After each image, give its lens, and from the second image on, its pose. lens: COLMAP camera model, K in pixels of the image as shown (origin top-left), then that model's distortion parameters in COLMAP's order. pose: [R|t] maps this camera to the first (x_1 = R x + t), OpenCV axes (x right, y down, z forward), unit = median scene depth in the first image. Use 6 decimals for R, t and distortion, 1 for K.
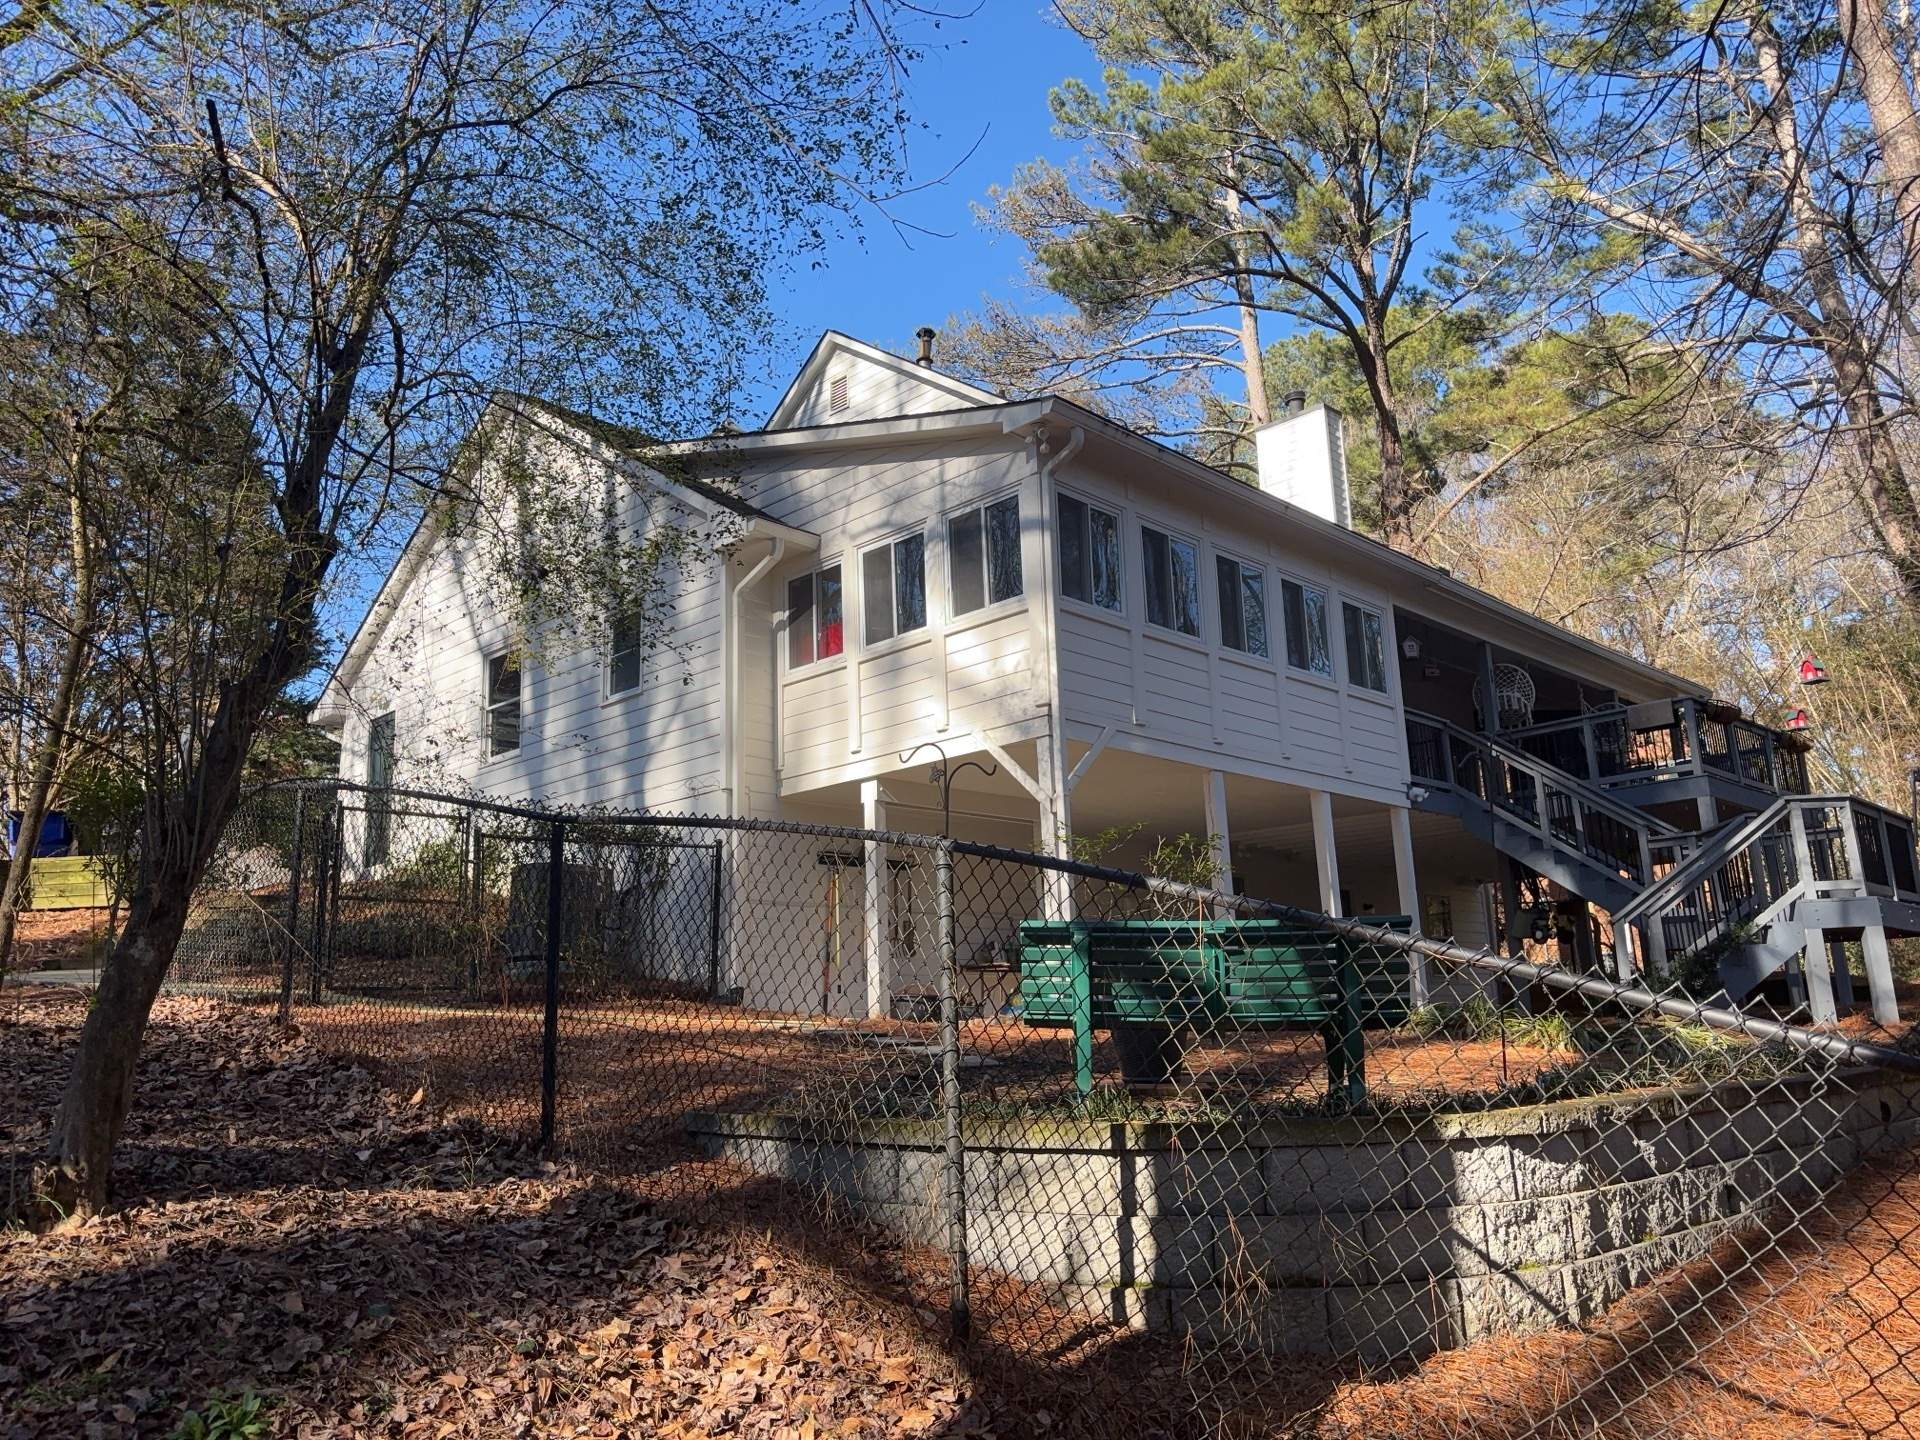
lens RADIAL K [[1428.4, 0, 960.0], [0, 1428.4, 720.0], [0, 0, 1]] dist [0.017758, -0.039449]
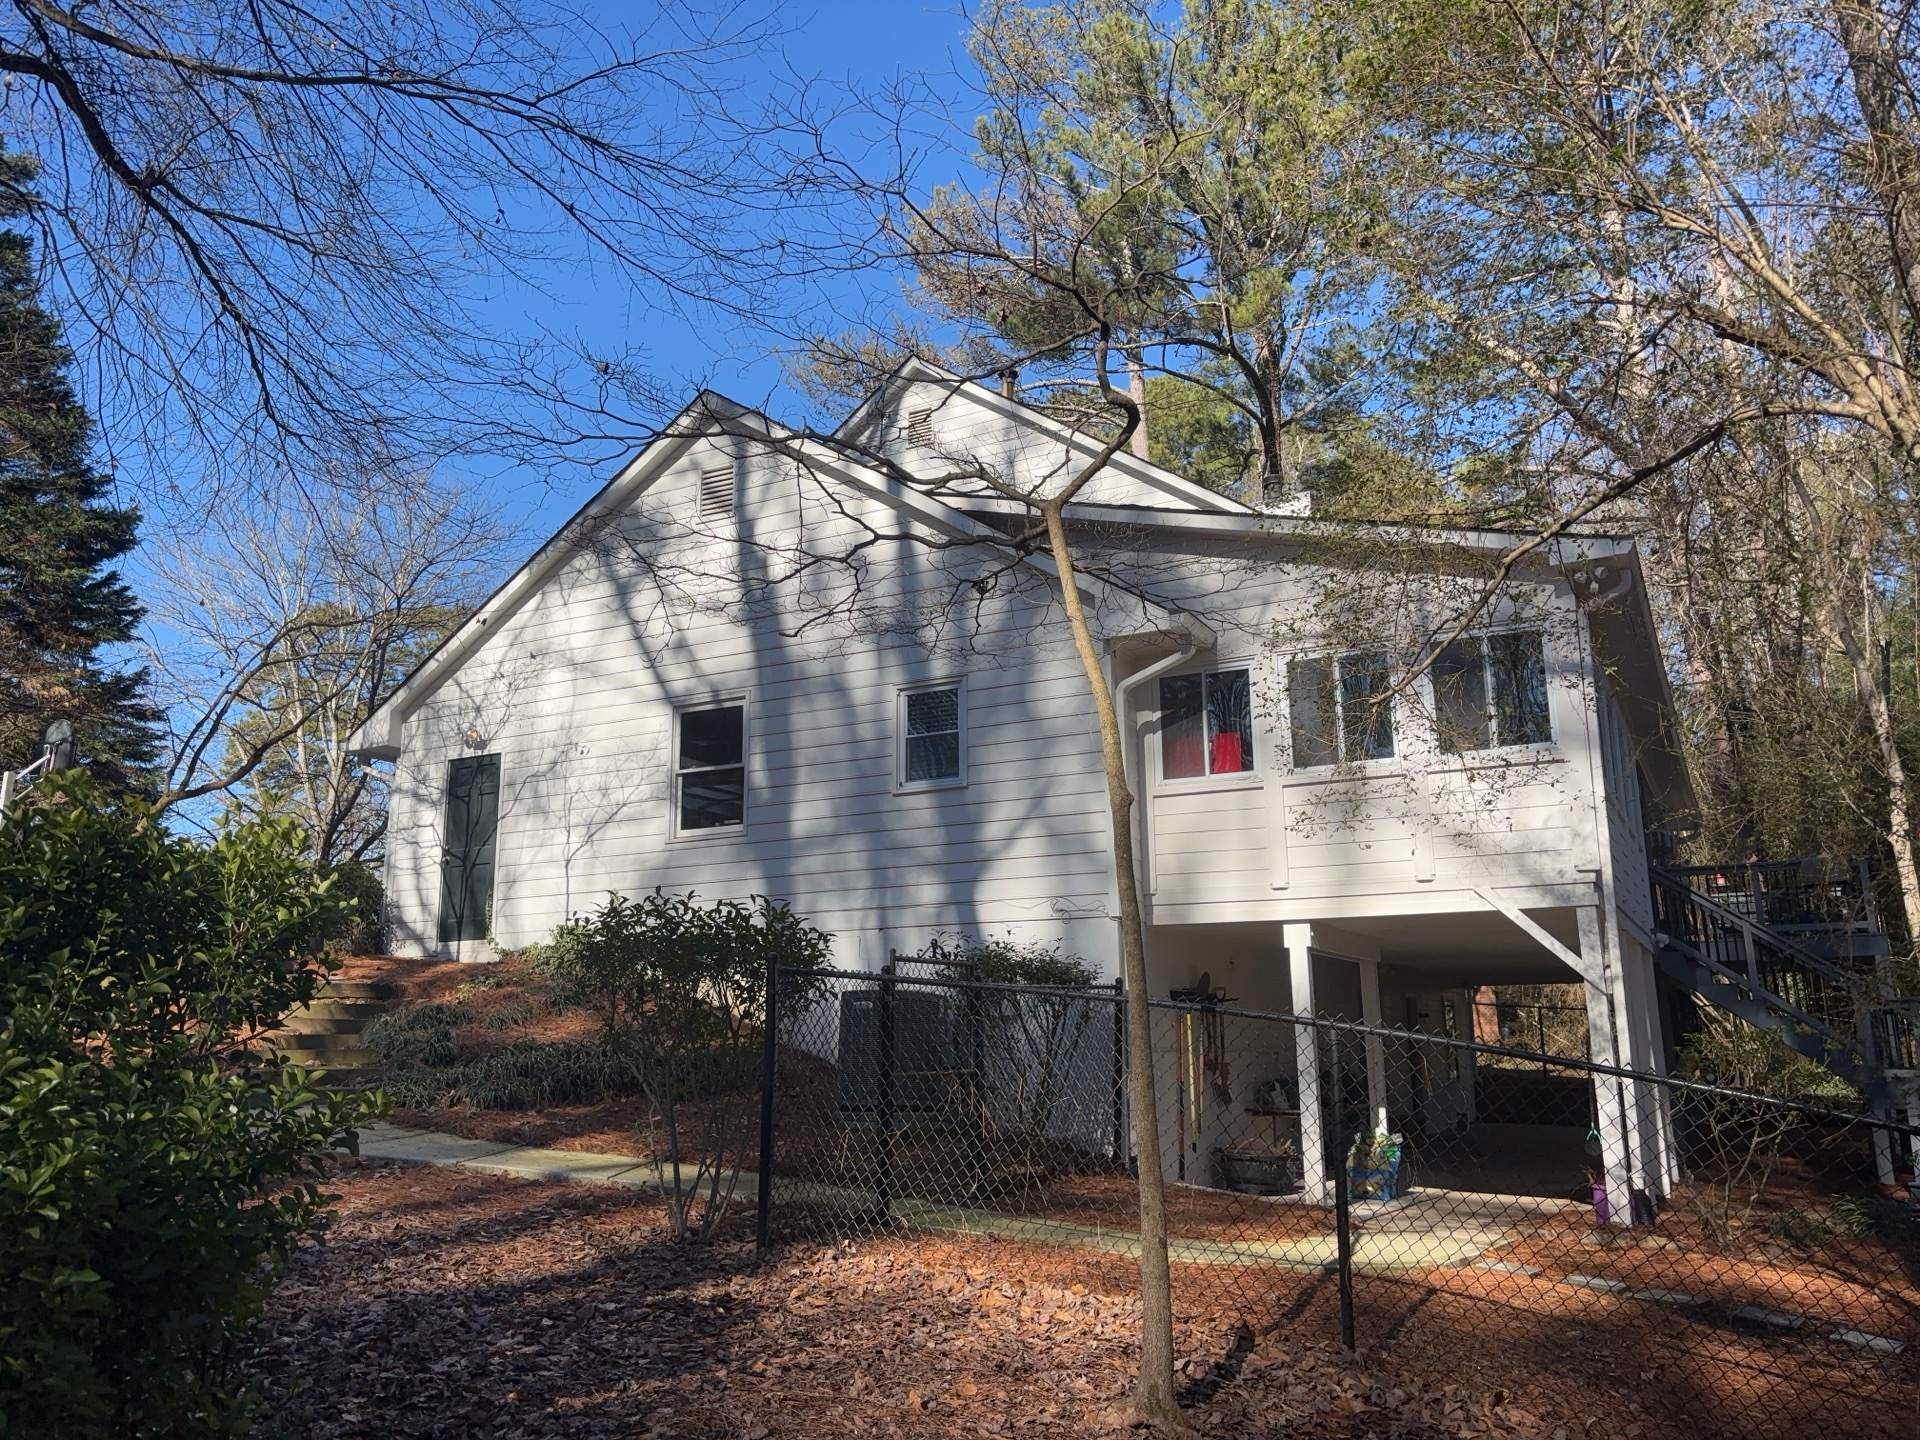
lens RADIAL K [[1428.4, 0, 960.0], [0, 1428.4, 720.0], [0, 0, 1]] dist [0.017758, -0.039449]
pose [[0.963721, 0.088565, 0.251790, -0.466043], [-0.086767, 0.996061, -0.018258, -0.045297], [-0.252415, -0.004252, 0.967610, 0.184733]]
